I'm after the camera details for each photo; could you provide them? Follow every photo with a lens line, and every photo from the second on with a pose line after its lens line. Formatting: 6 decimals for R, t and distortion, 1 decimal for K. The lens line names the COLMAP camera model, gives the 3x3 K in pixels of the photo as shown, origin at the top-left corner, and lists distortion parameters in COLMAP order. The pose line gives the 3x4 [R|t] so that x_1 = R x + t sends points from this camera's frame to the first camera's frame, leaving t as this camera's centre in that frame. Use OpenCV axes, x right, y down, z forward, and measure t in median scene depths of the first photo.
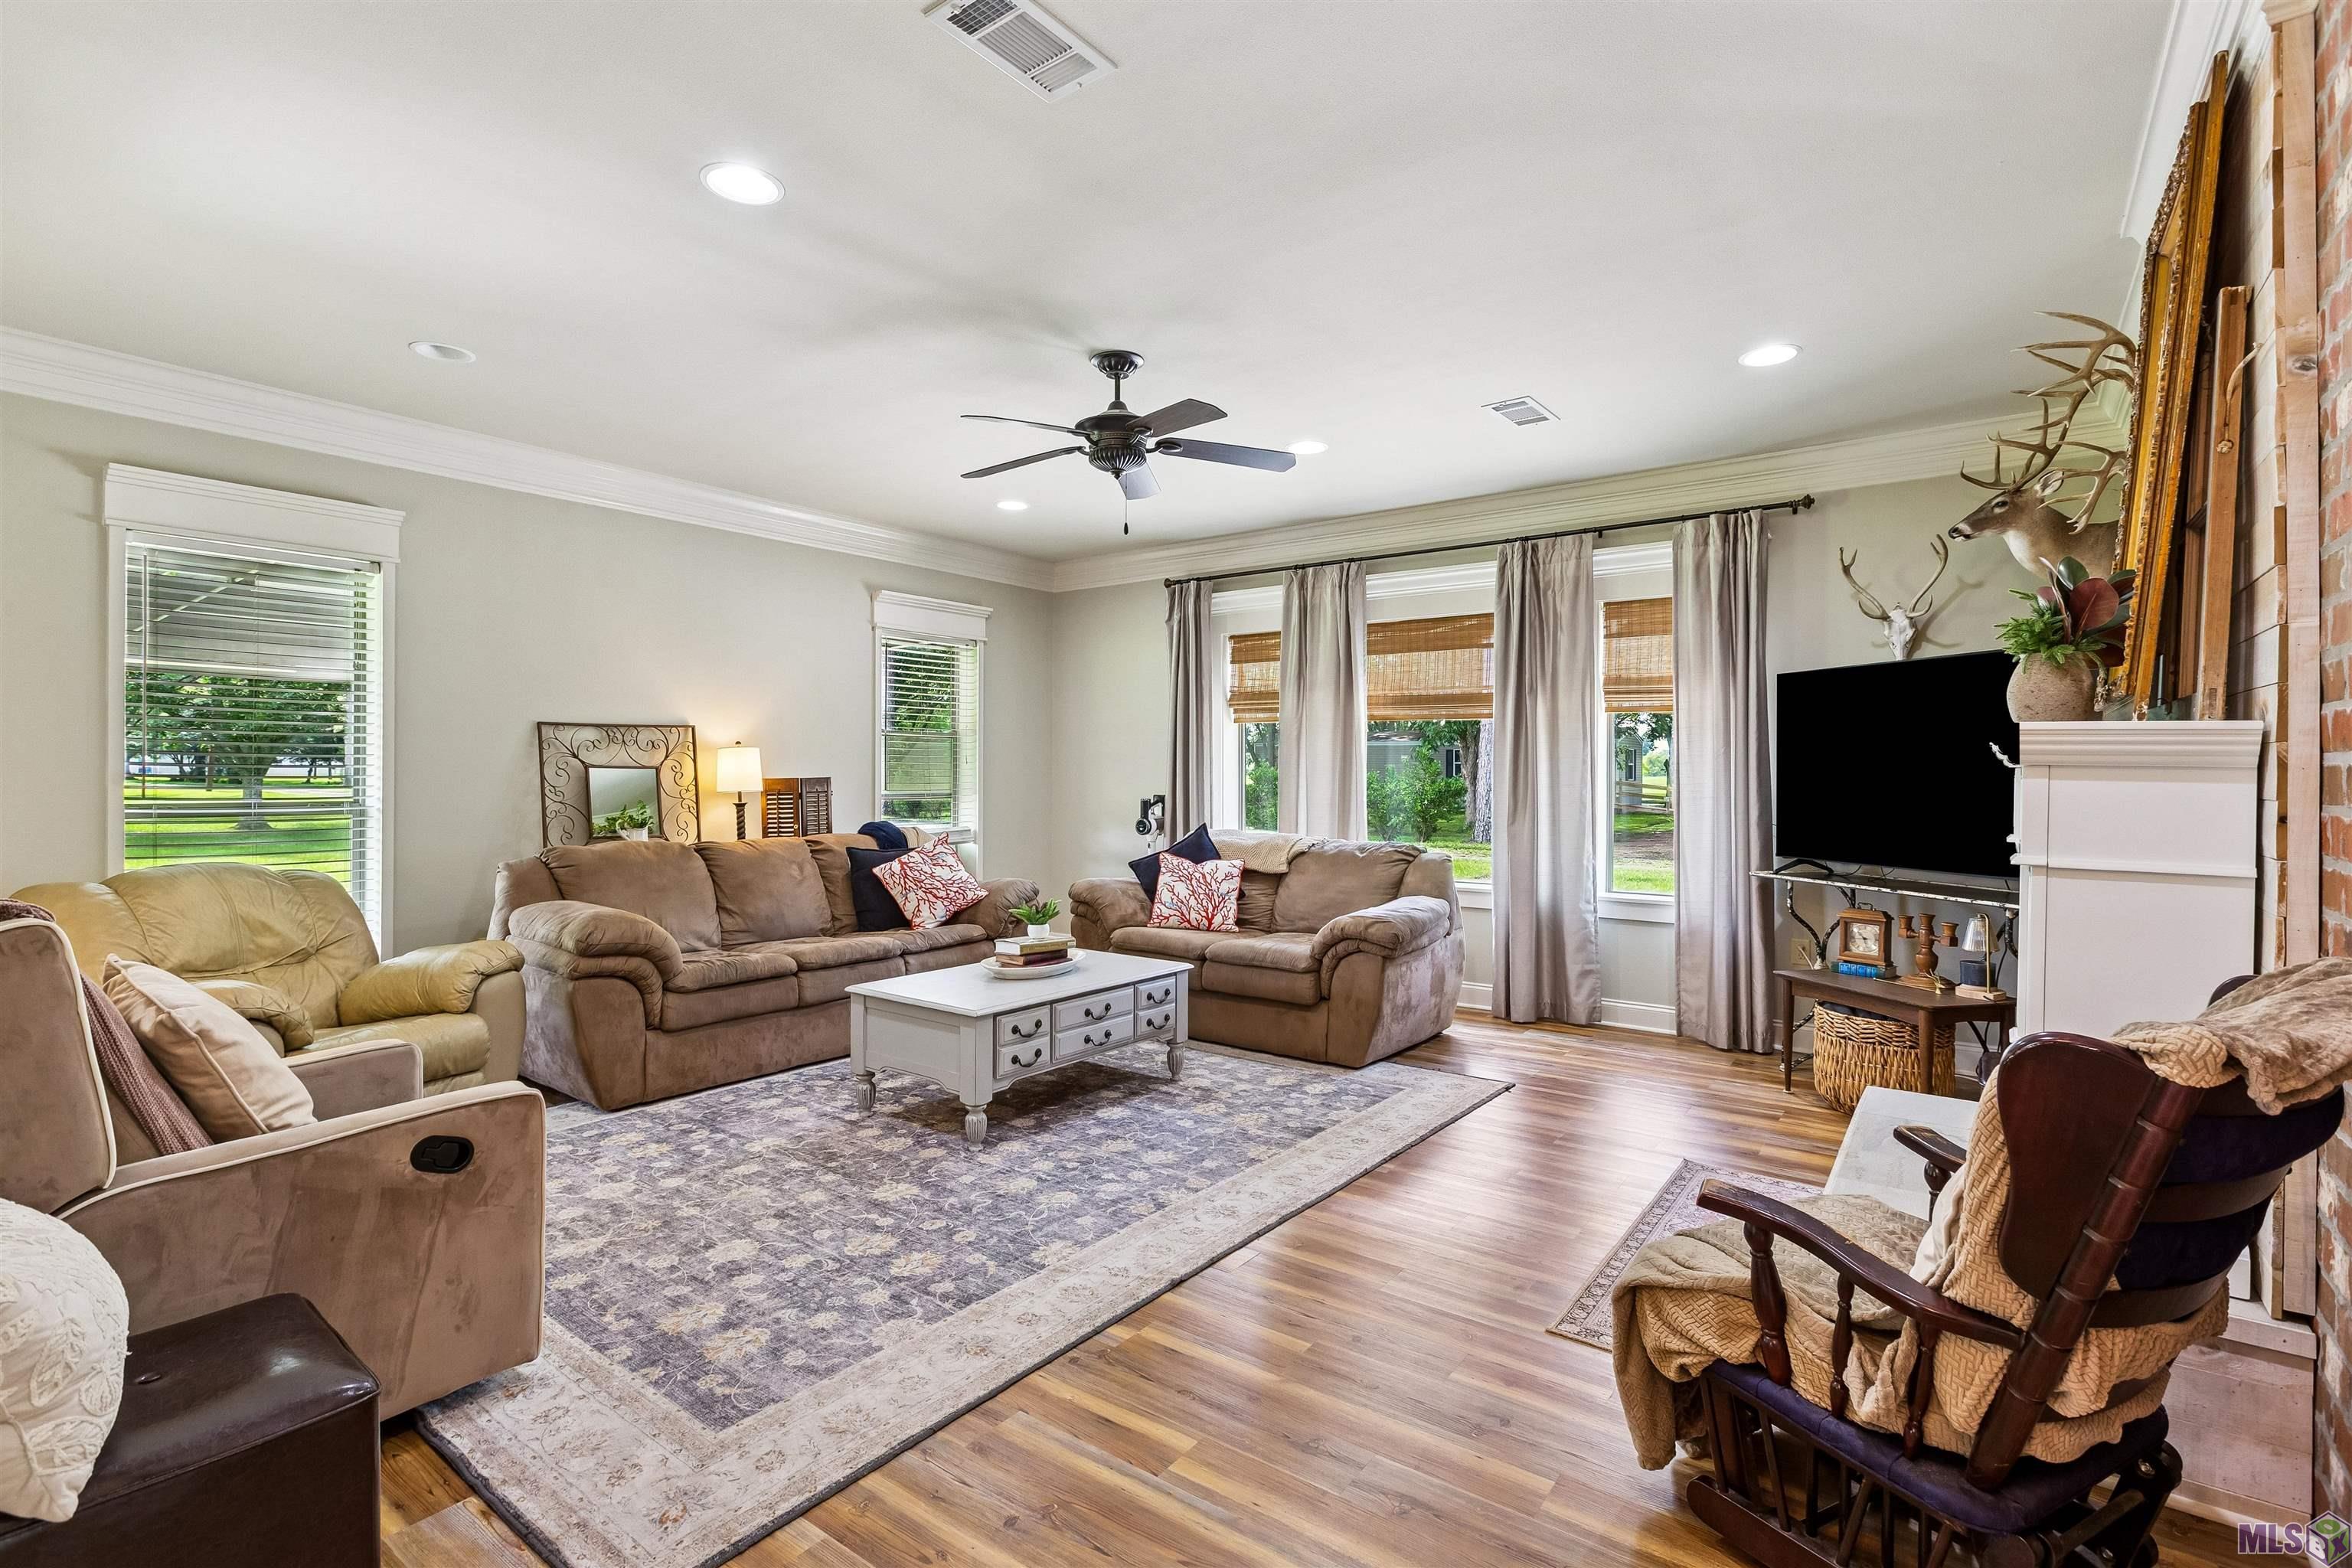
lens RADIAL K [[1110.1, 0, 1176.0], [0, 1110.1, 784.0], [0, 0, 1]] dist [-0.005523, 0.000437]
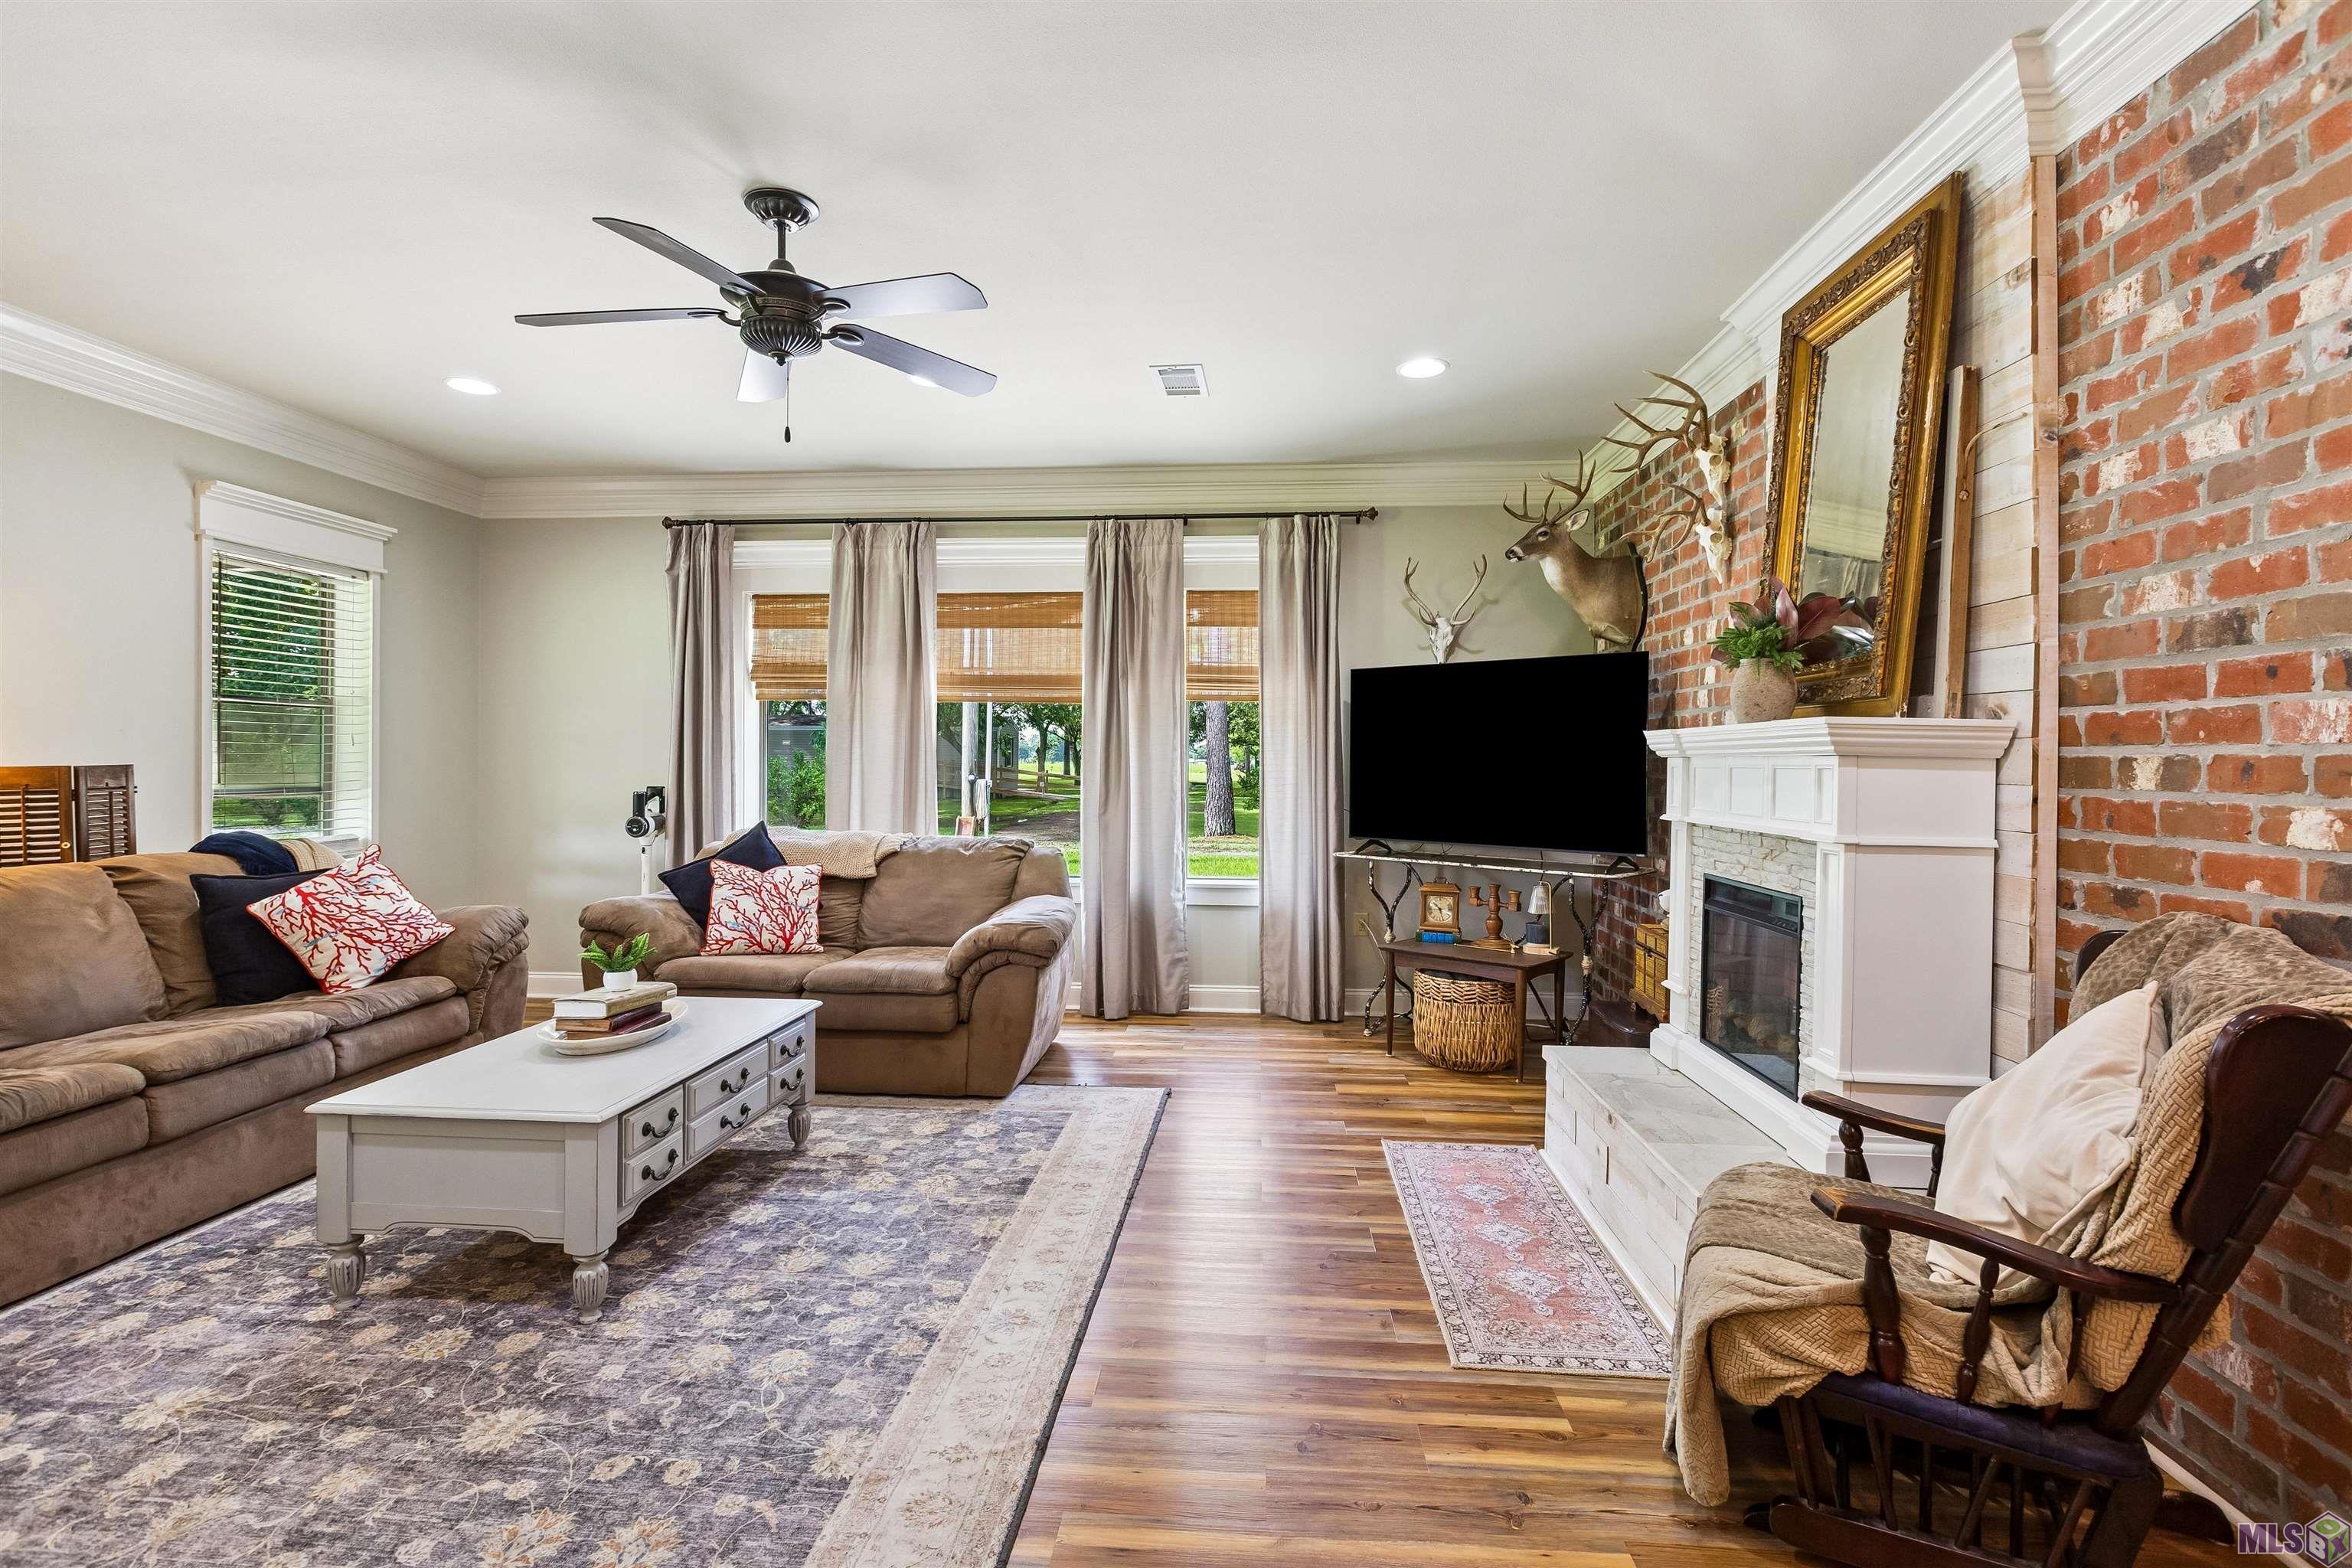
lens RADIAL K [[1102.1, 0, 1179.6], [0, 1102.1, 770.5], [0, 0, 1]] dist [-0.002870, -0.001101]
pose [[0.840099, -0.002748, 0.542426, -0.185137], [0.002872, 0.999996, 0.000618, -0.001555], [-0.542425, 0.001039, 0.840103, 0.188805]]
